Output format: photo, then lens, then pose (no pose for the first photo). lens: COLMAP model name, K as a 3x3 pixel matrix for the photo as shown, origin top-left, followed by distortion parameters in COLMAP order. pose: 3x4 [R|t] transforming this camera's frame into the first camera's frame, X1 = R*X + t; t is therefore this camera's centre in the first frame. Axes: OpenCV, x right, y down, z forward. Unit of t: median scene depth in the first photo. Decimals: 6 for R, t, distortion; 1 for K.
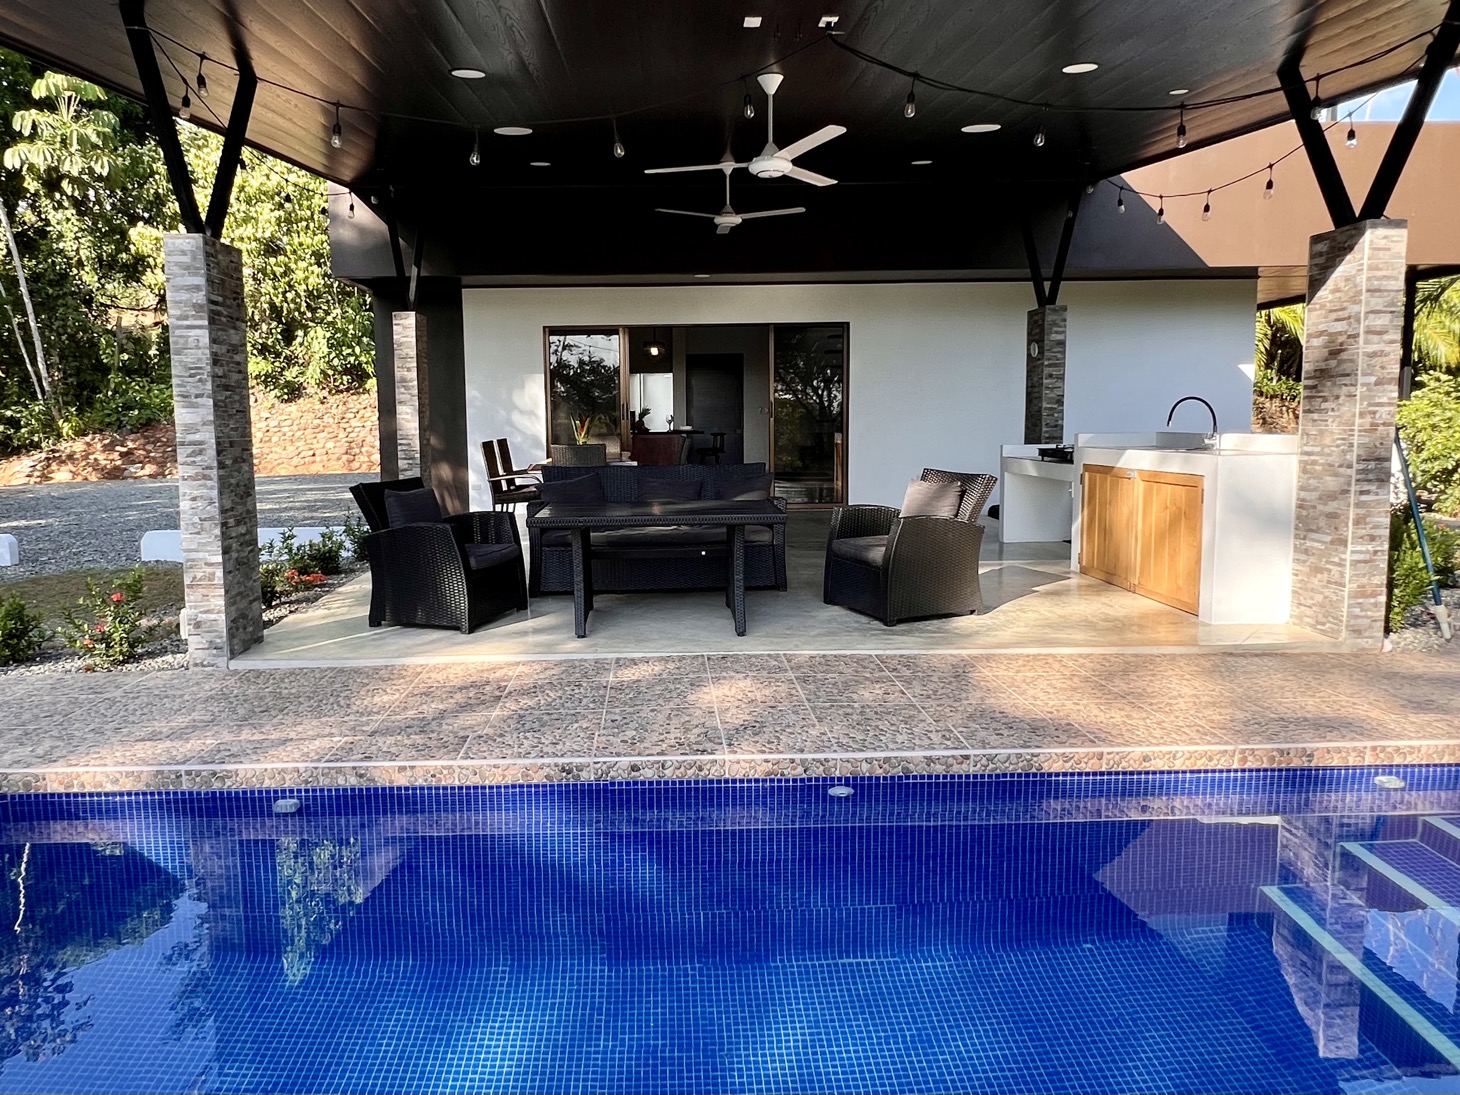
lens RADIAL K [[918.4, 0, 700.5], [0, 918.4, 546.7], [0, 0, 1]] dist [-0.006194, -0.001559]
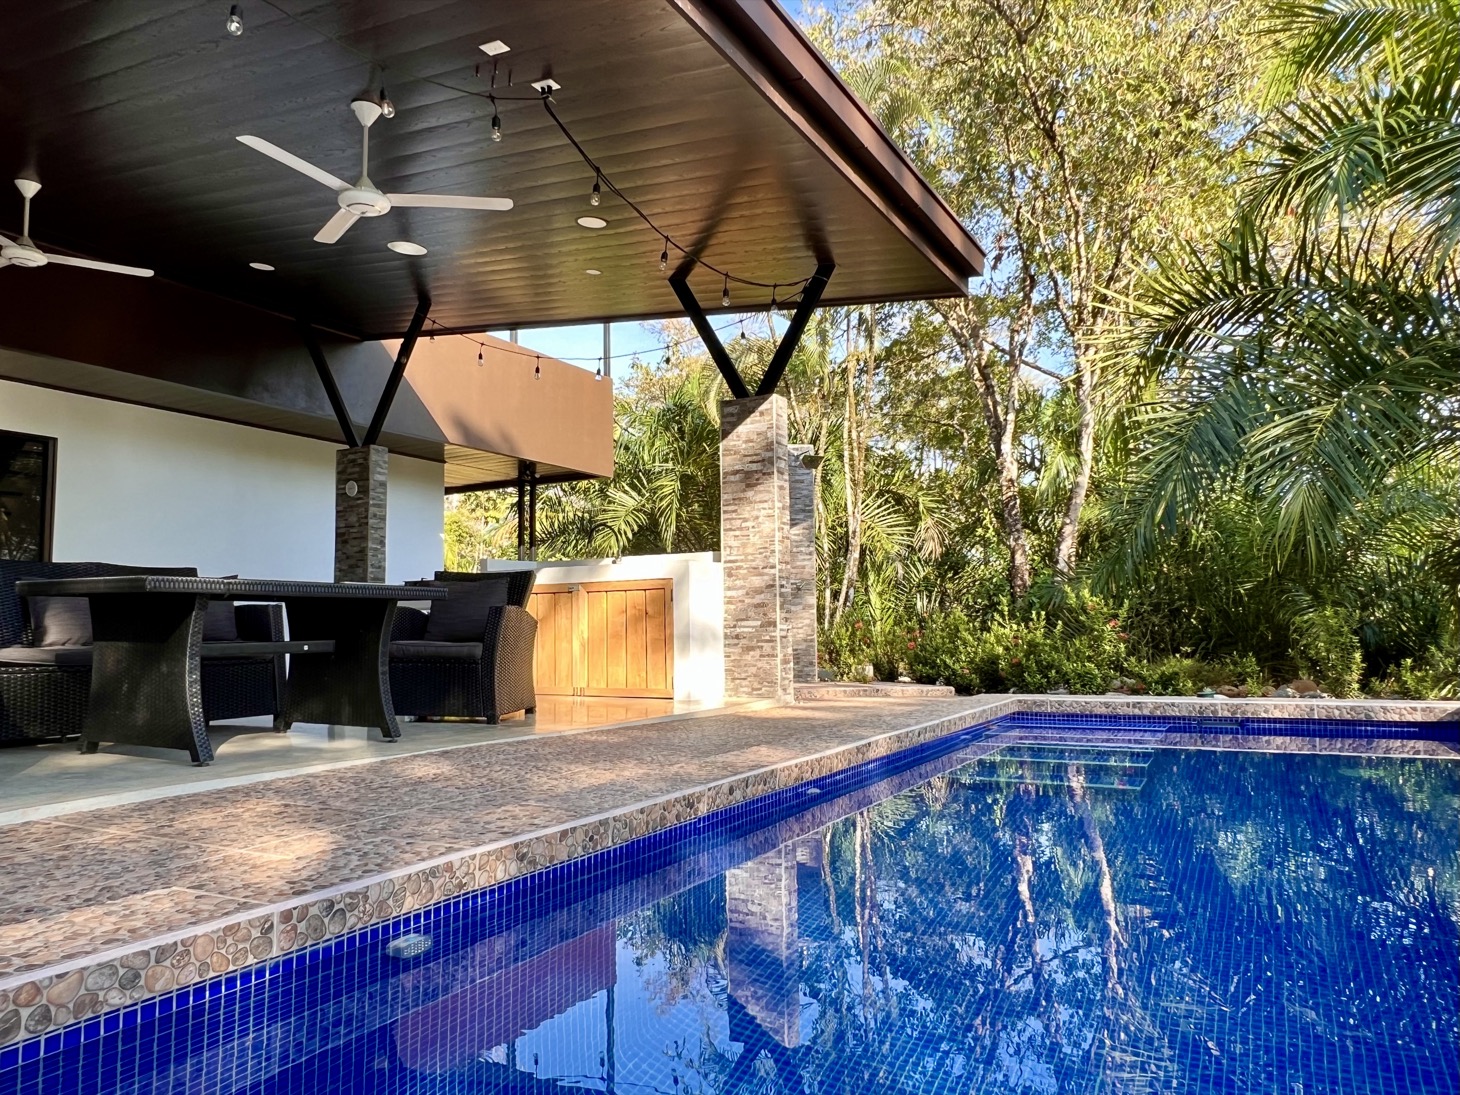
lens RADIAL K [[951.9, 0, 729.0], [0, 951.9, 573.1], [0, 0, 1]] dist [-0.000819, -0.000985]
pose [[0.532858, 0.049940, 0.844730, -0.502185], [0.116953, 0.984330, -0.131968, 0.096477], [-0.838084, 0.169114, 0.518668, 0.309513]]
